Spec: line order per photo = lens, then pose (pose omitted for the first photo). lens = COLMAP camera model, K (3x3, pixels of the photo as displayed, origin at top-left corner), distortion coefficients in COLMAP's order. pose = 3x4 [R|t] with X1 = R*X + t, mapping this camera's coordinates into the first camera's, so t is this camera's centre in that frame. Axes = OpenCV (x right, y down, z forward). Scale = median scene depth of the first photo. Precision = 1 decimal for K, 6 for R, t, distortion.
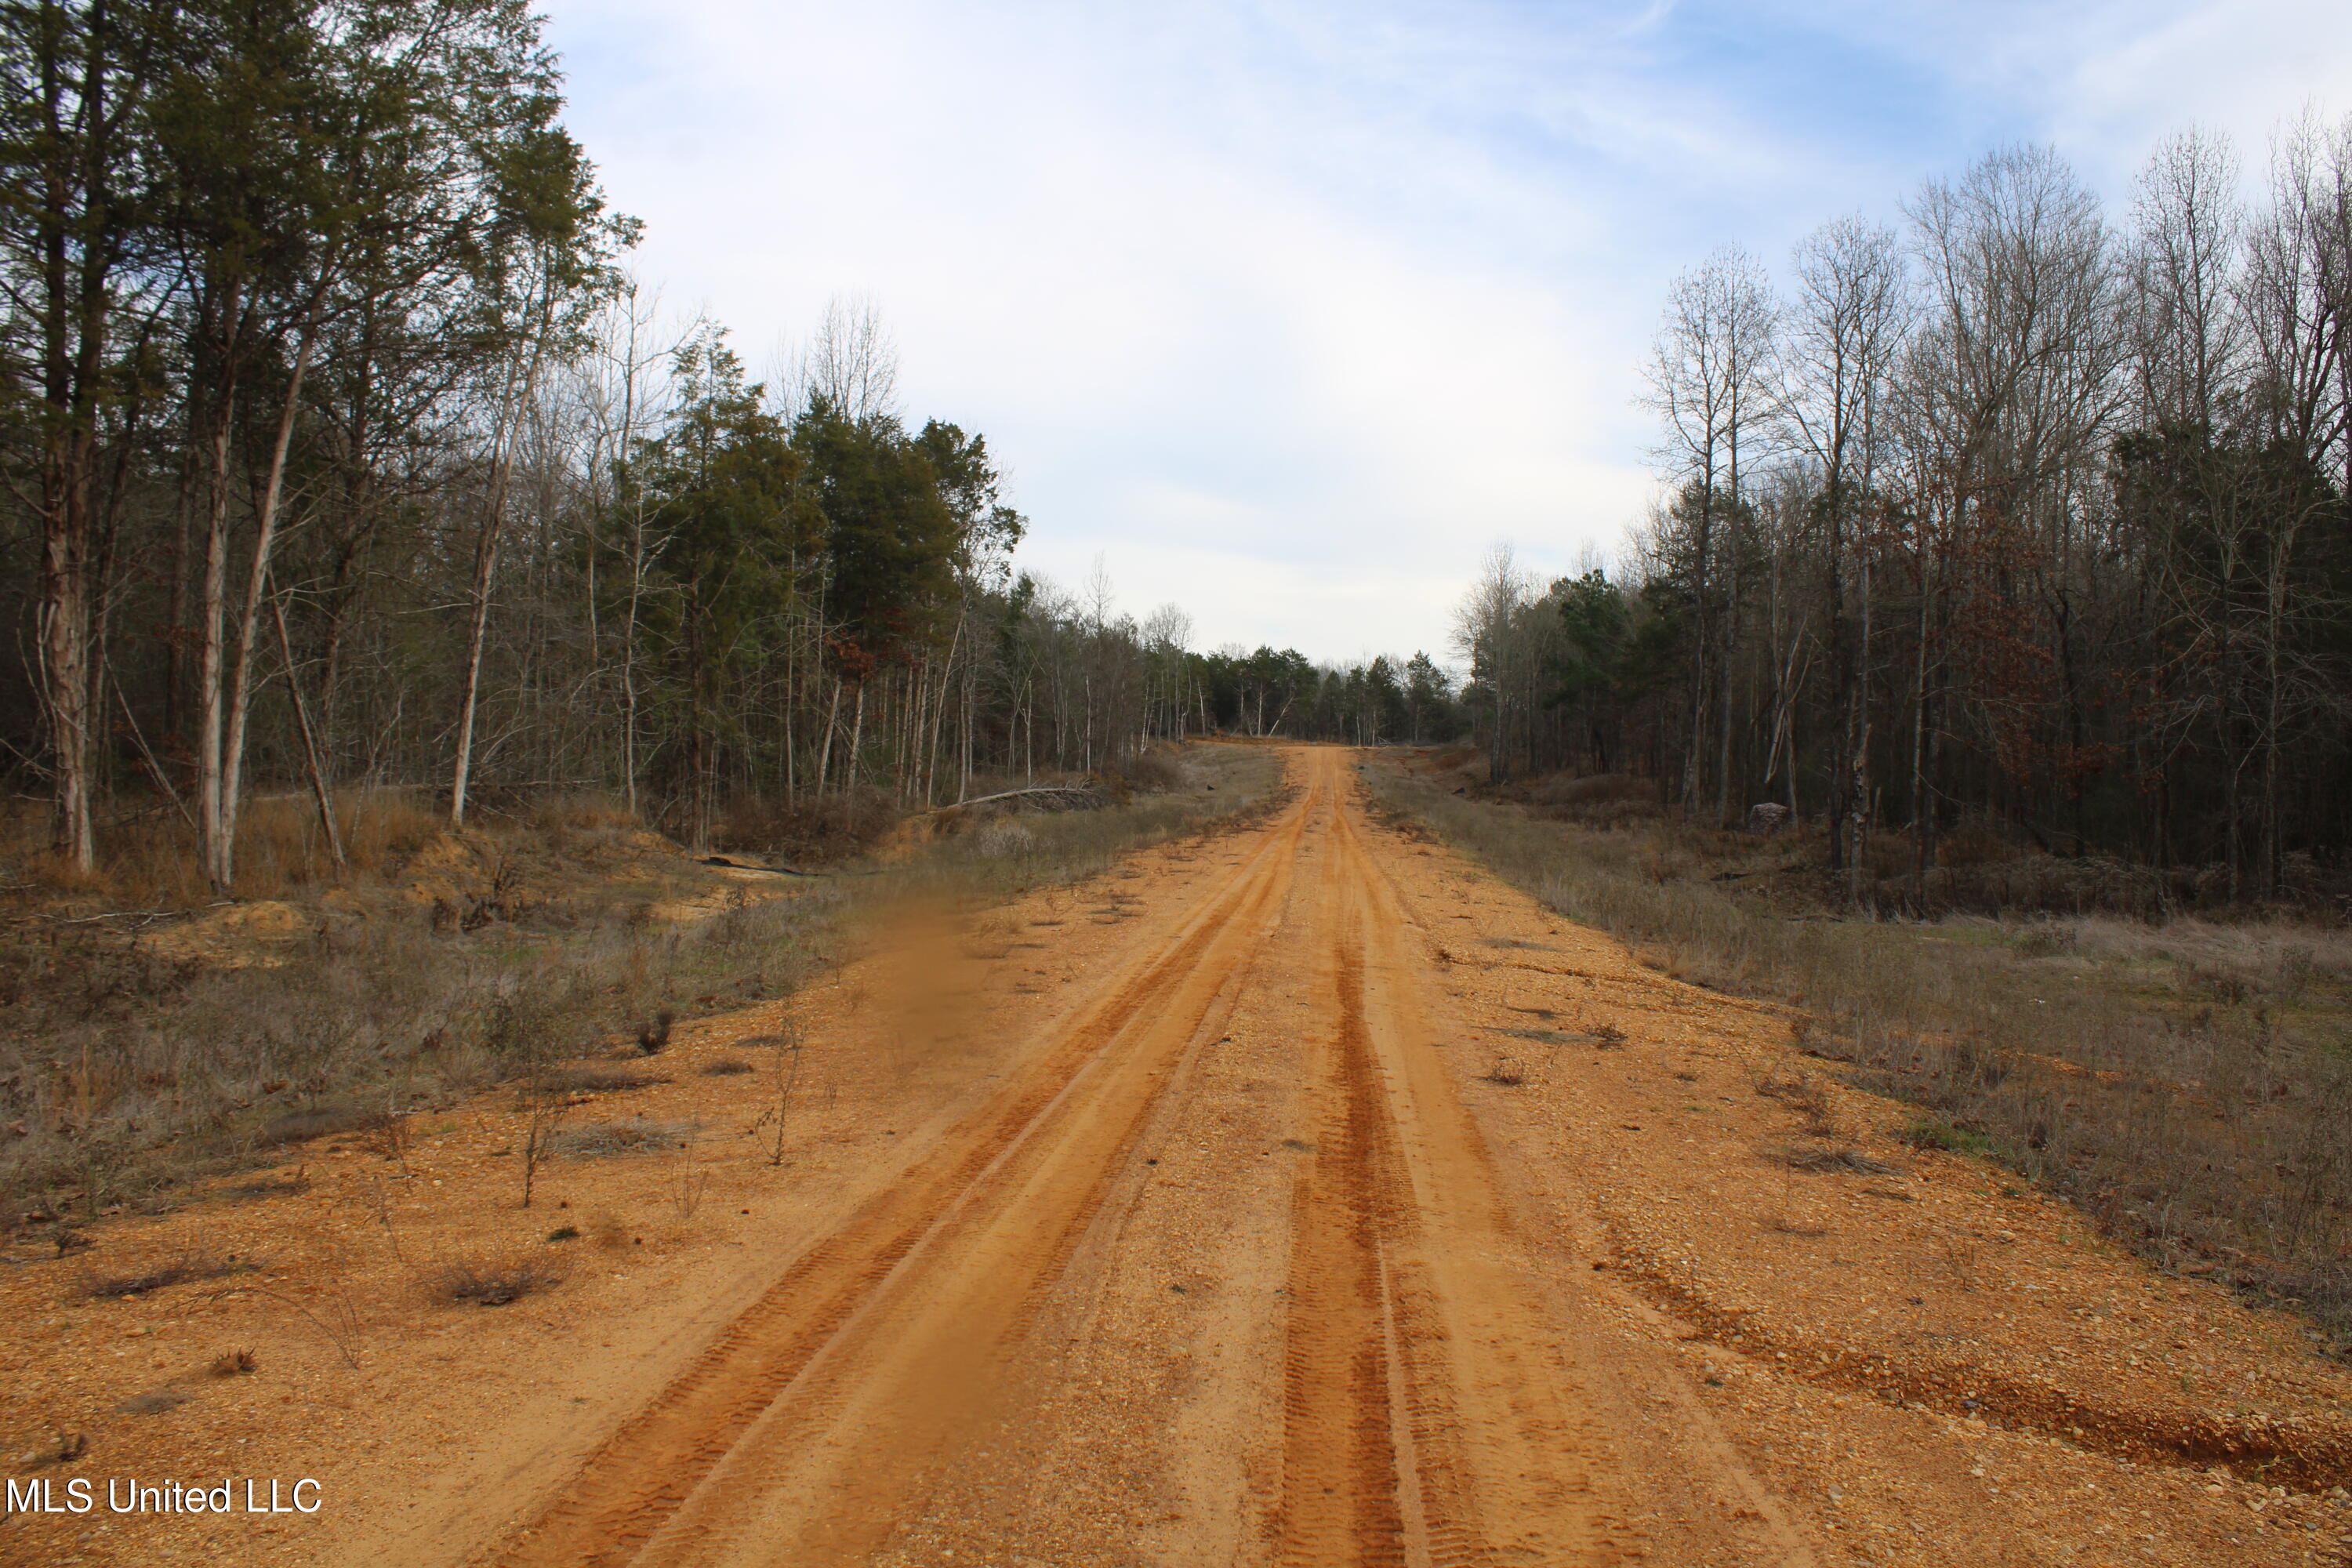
lens RADIAL K [[2475.4, 0, 1179.5], [0, 2475.4, 779.5], [0, 0, 1]] dist [-0.017102, 0.000000]
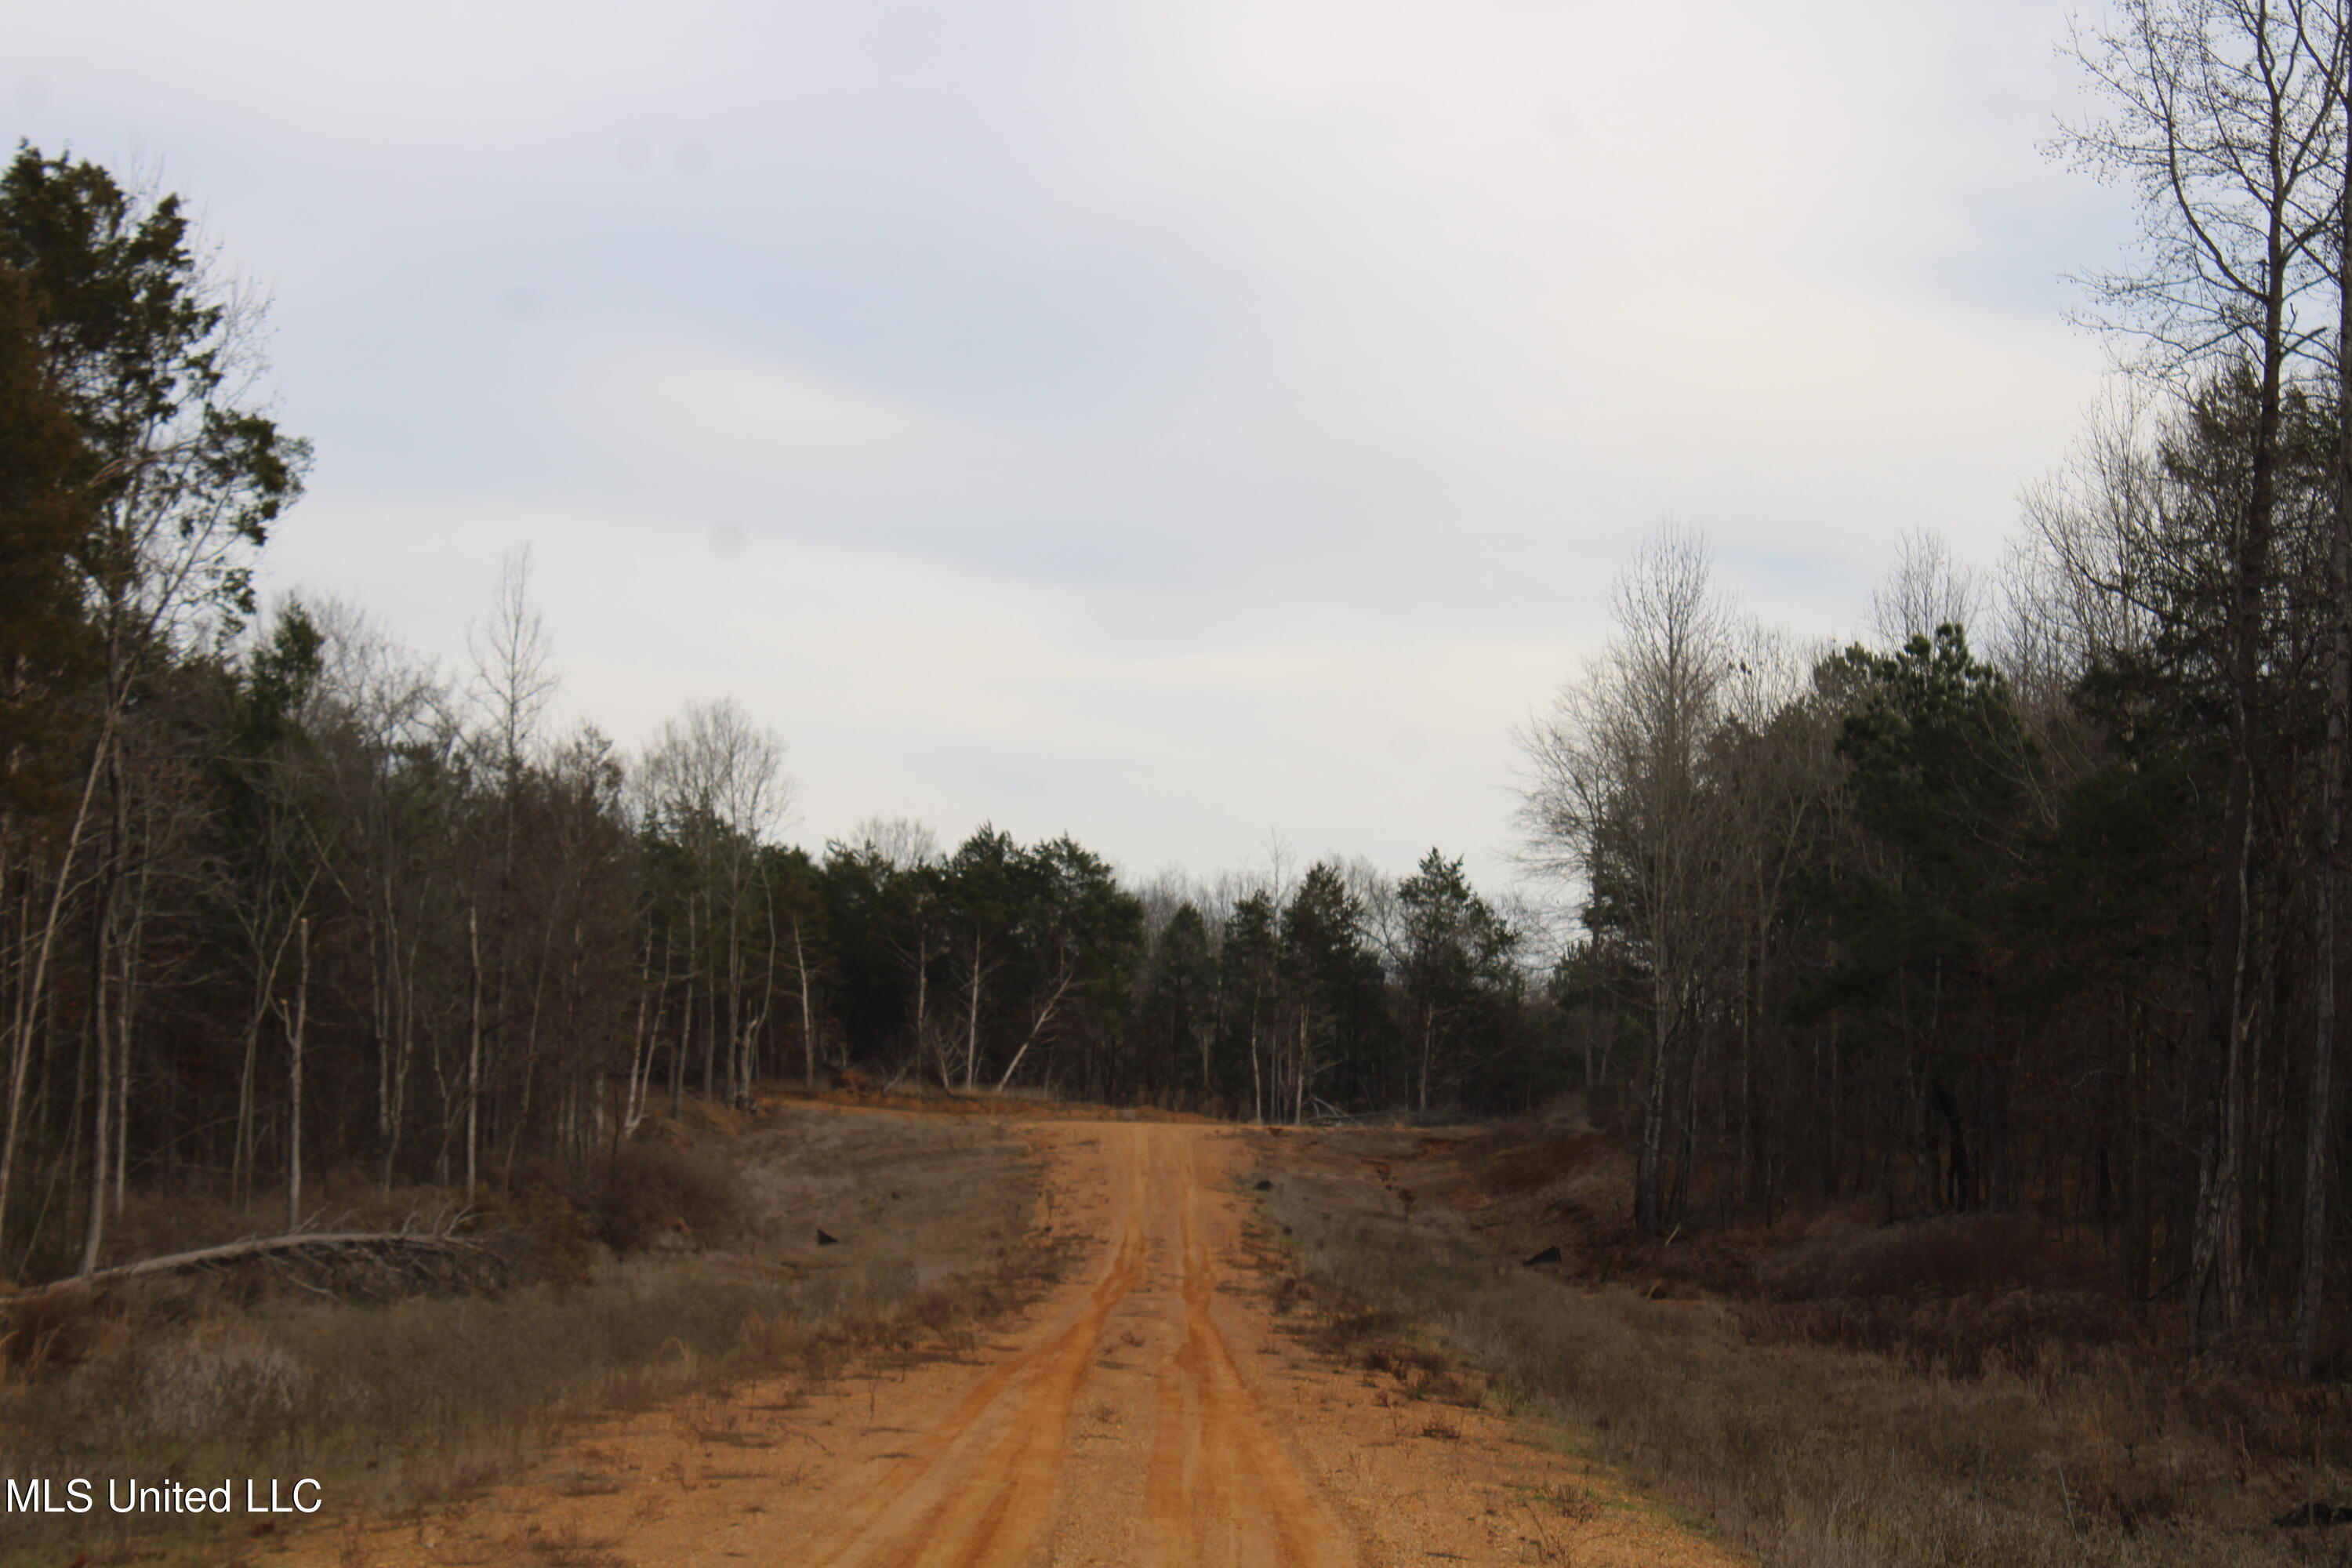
lens RADIAL K [[3708.3, 0, 1166.4], [0, 3708.3, 781.9], [0, 0, 1]] dist [0.237133, 0.000000]
pose [[0.999272, 0.016408, 0.034443, 0.040737], [-0.015364, 0.999421, -0.030363, -0.044787], [-0.034921, 0.029811, 0.998945, 0.474528]]
